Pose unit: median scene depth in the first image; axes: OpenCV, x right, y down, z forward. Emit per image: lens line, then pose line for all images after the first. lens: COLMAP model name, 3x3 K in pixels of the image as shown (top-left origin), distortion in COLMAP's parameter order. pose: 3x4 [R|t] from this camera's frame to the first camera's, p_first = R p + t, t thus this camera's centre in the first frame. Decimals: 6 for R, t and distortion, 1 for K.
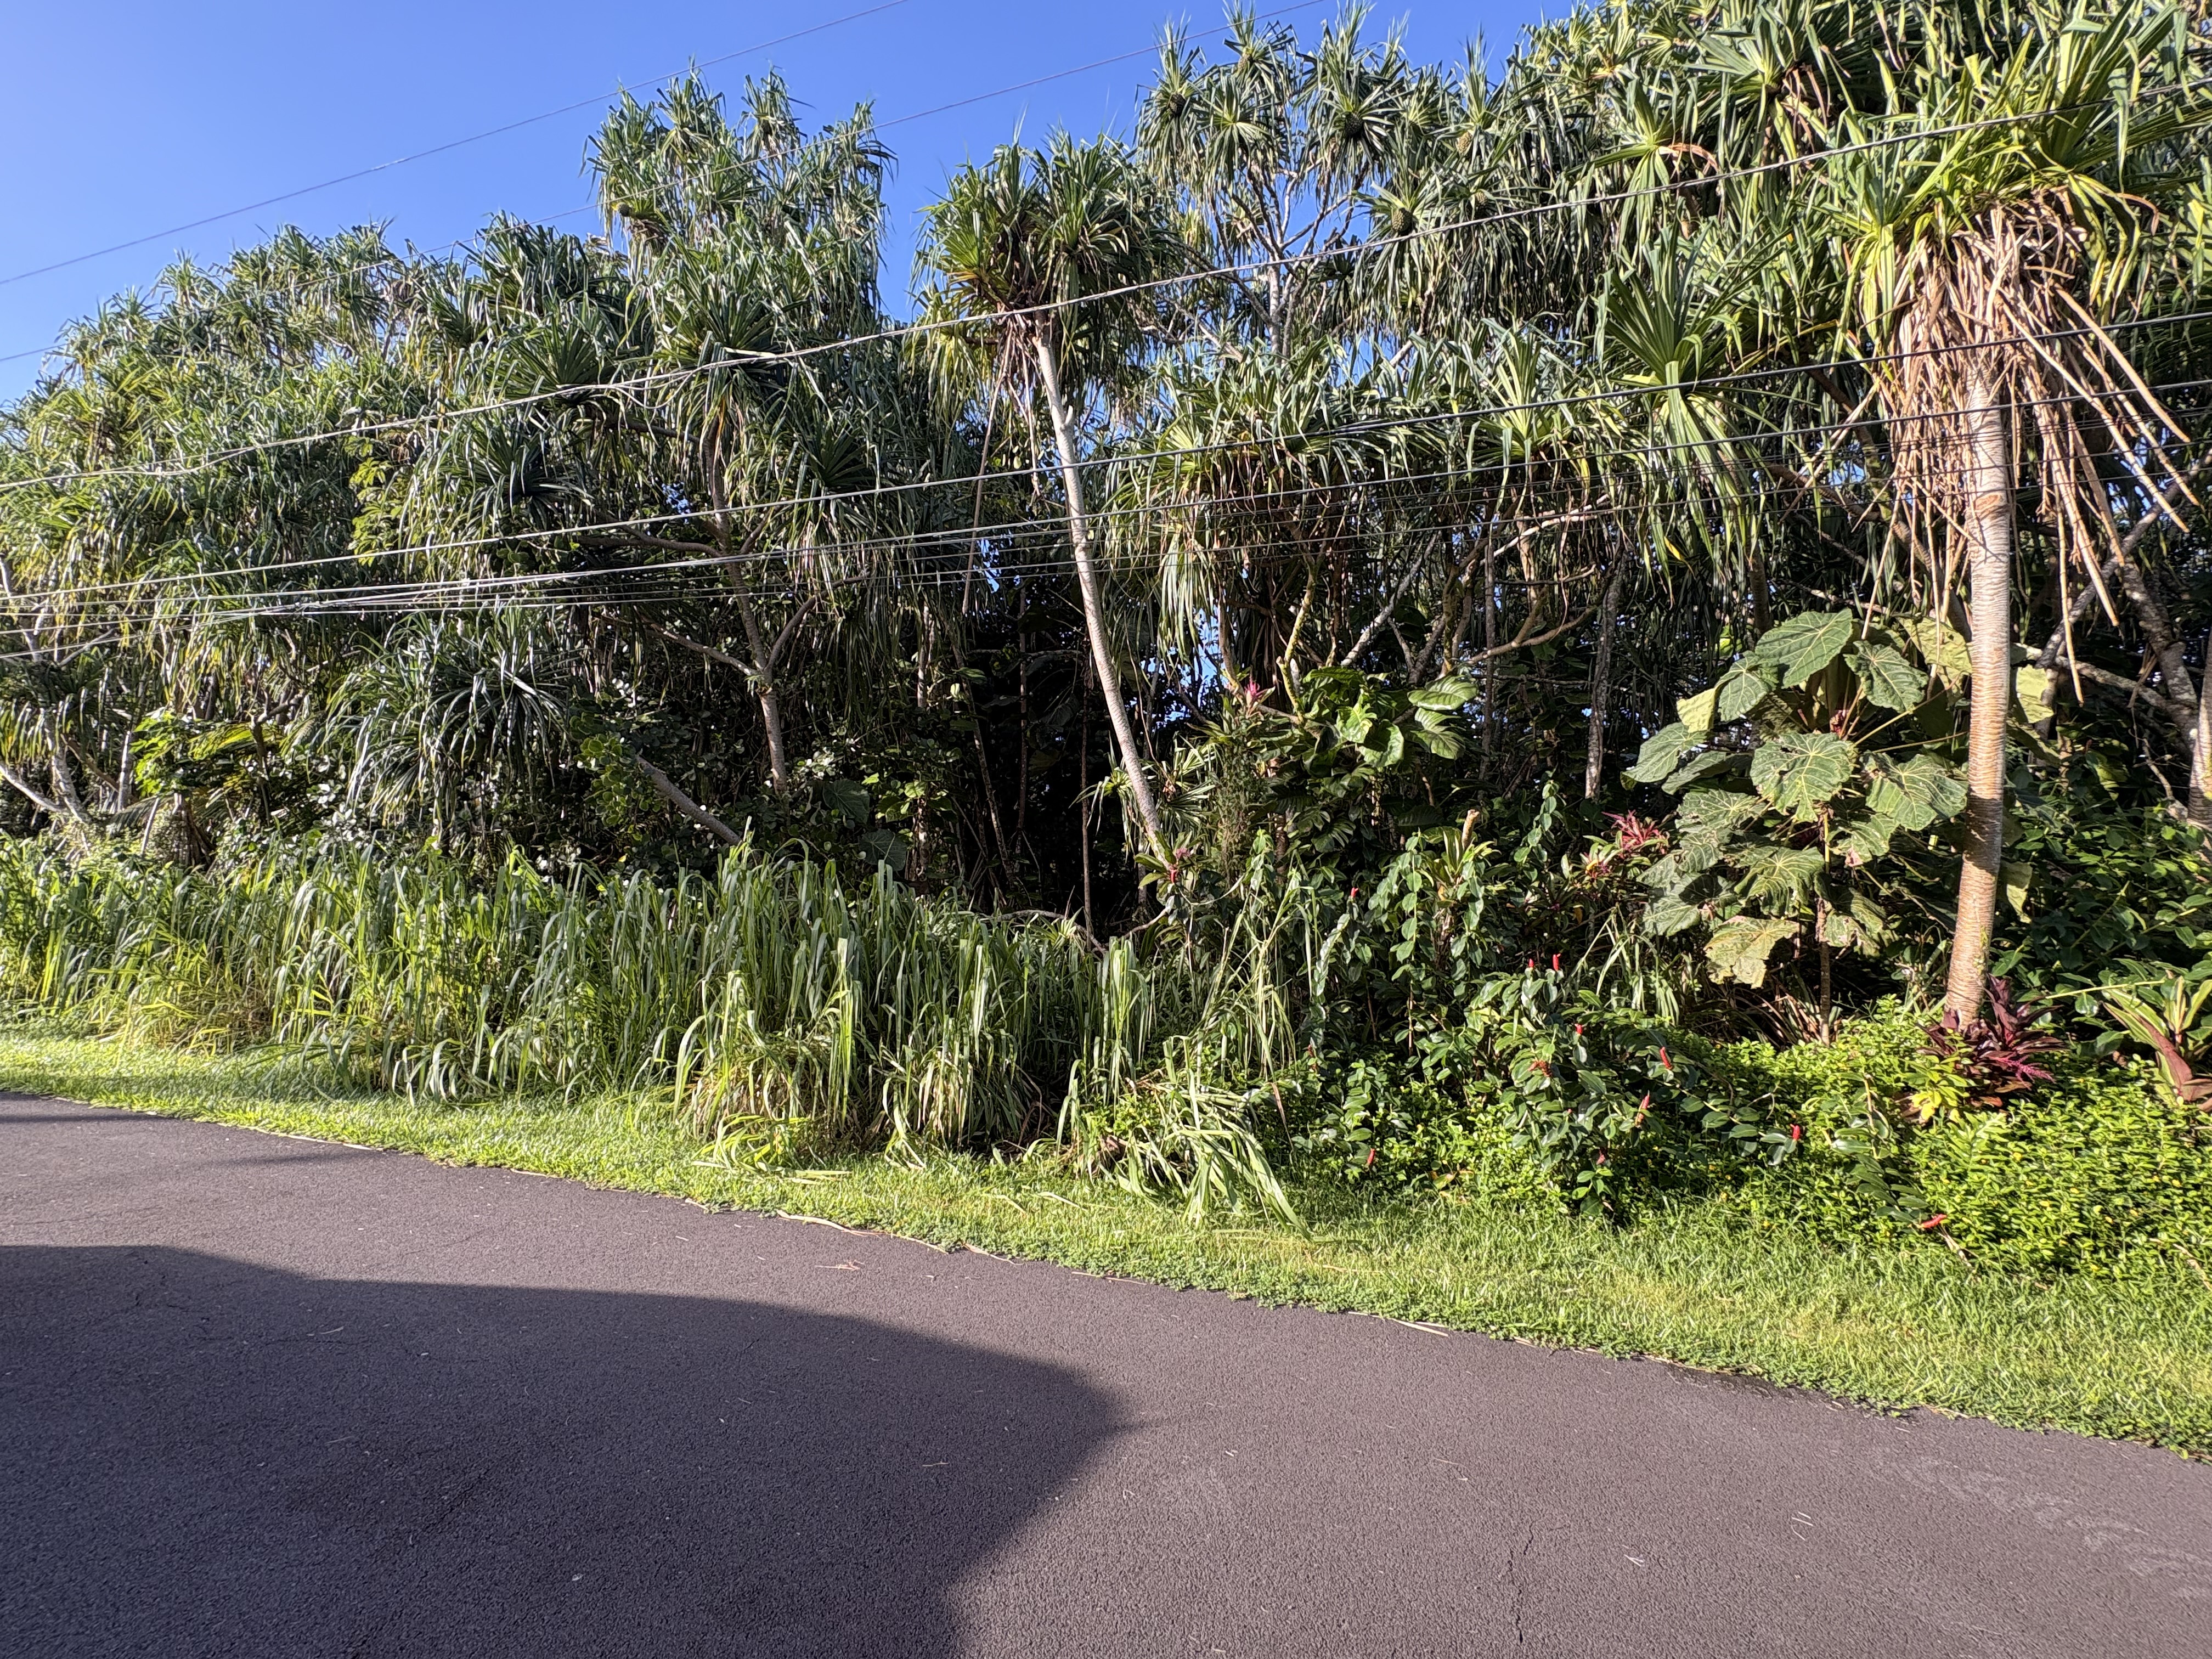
lens RADIAL K [[893.3, 0, 1106.0], [0, 893.3, 829.5], [0, 0, 1]] dist [-0.000661, 0.000213]
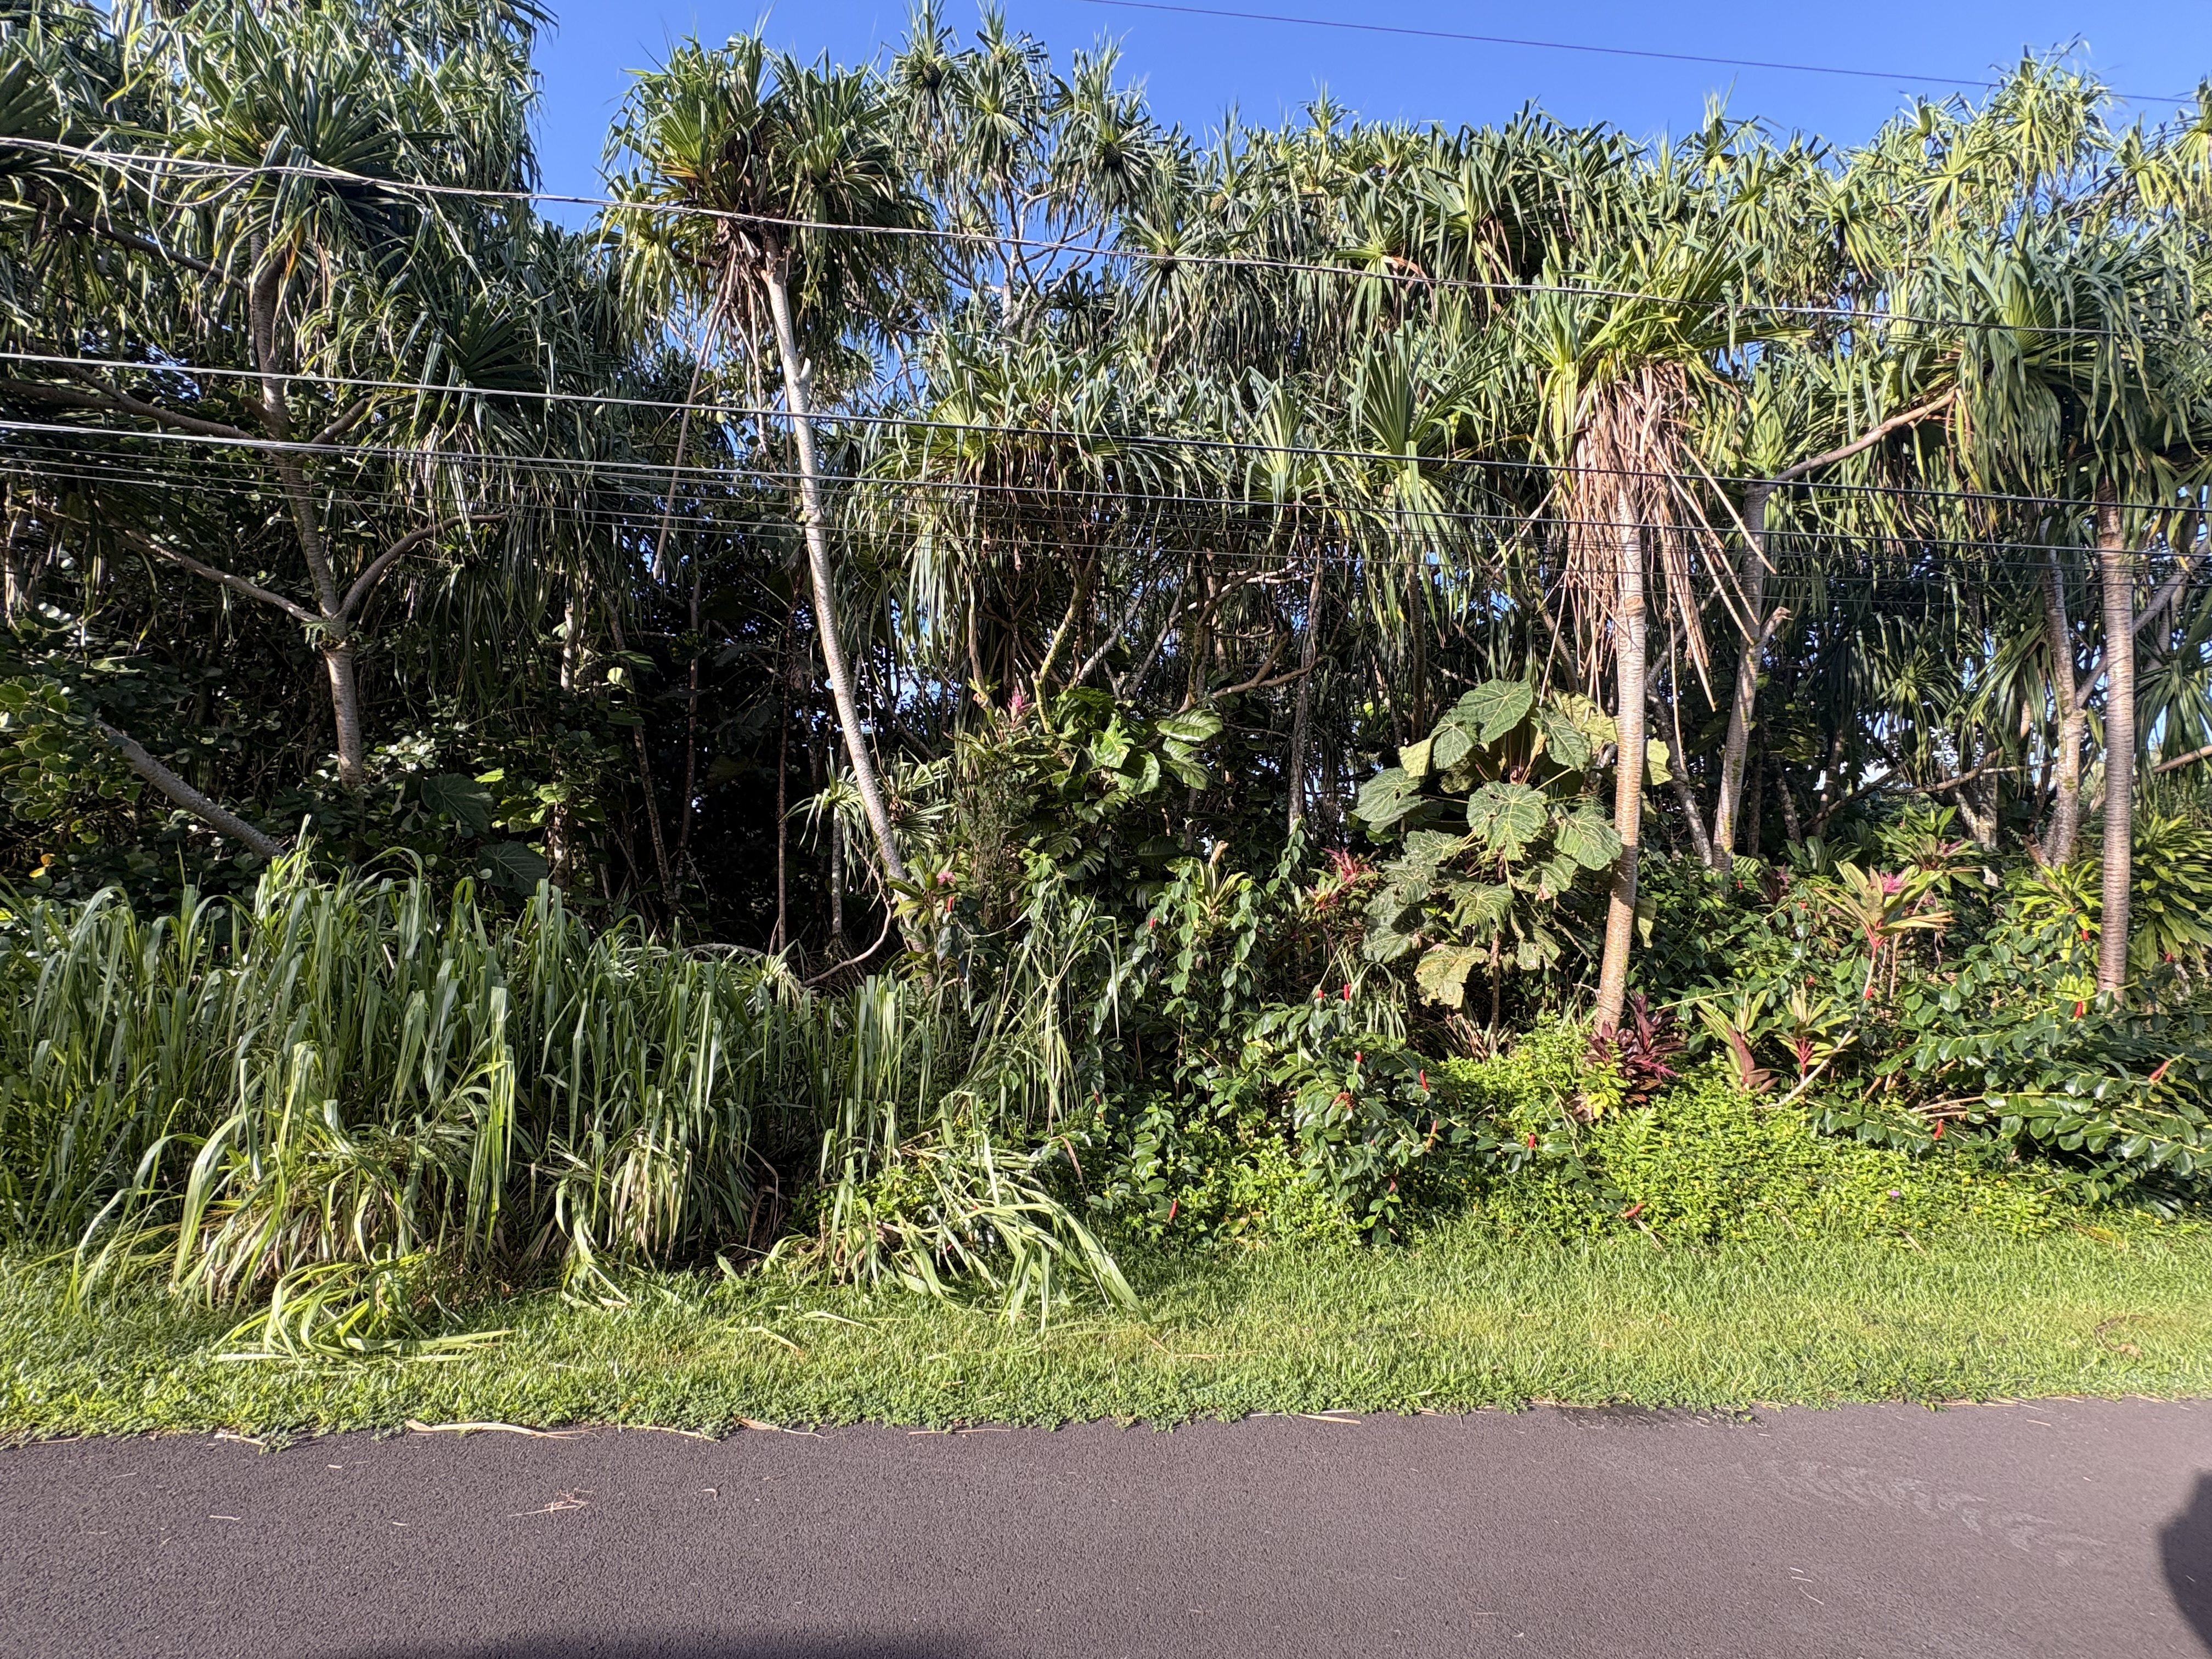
lens RADIAL K [[887.5, 0, 1106.0], [0, 887.5, 829.5], [0, 0, 1]] dist [0.000638, -0.000195]
pose [[0.921628, 0.040213, 0.385985, -0.123790], [-0.027171, 0.998862, -0.039187, 0.009904], [-0.387121, 0.025628, 0.921673, 0.152625]]
